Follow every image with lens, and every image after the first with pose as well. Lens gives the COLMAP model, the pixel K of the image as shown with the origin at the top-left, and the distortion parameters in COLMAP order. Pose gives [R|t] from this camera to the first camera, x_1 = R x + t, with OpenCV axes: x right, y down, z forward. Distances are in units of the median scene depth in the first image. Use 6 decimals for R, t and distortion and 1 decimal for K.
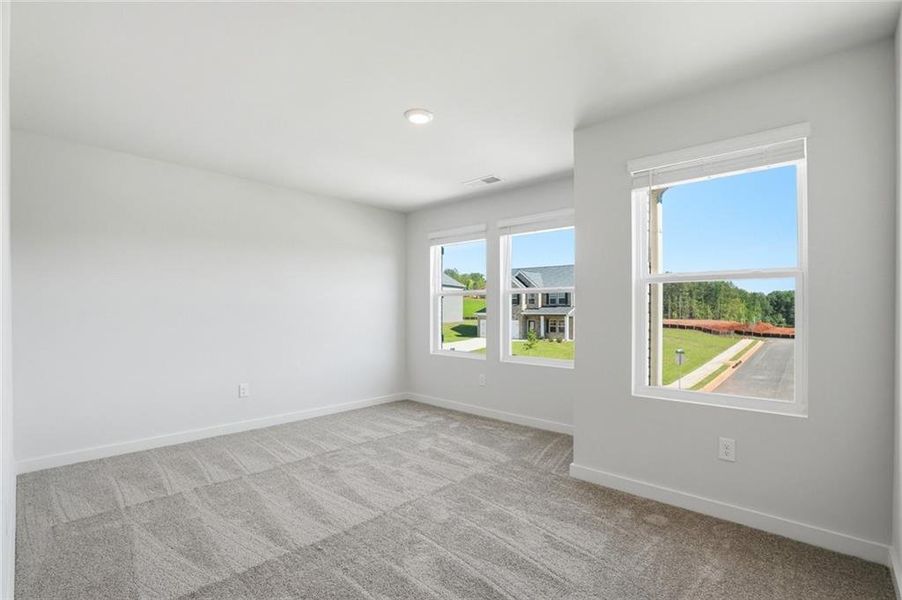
lens RADIAL K [[419.2, 0, 452.3], [0, 419.2, 304.5], [0, 0, 1]] dist [-0.026027, 0.009265]
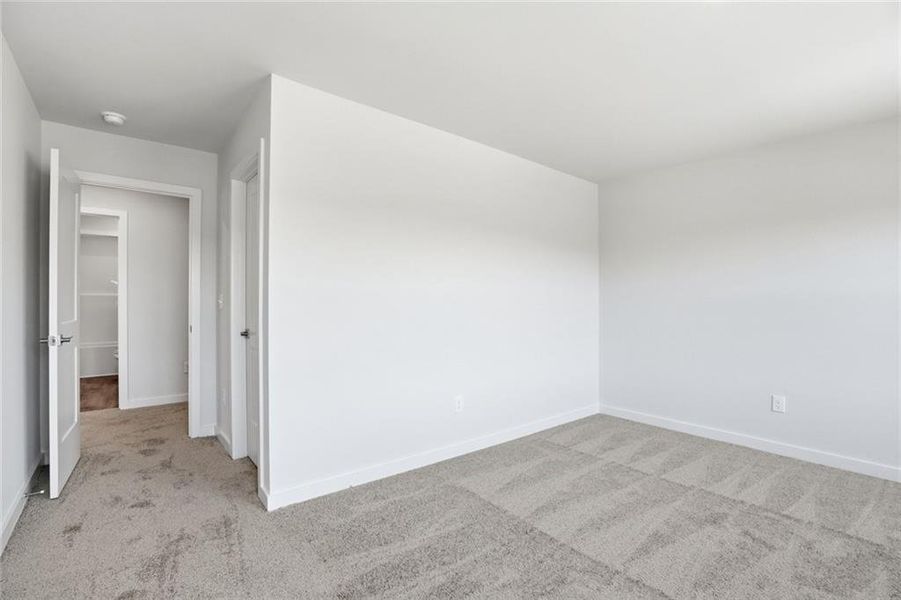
lens RADIAL K [[418.7, 0, 451.8], [0, 418.7, 300.6], [0, 0, 1]] dist [-0.026027, 0.009265]
pose [[-0.121710, -0.001735, -0.992564, 0.485158], [0.009725, 0.999948, -0.002941, 0.003452], [0.992518, -0.010011, -0.121687, 0.614921]]
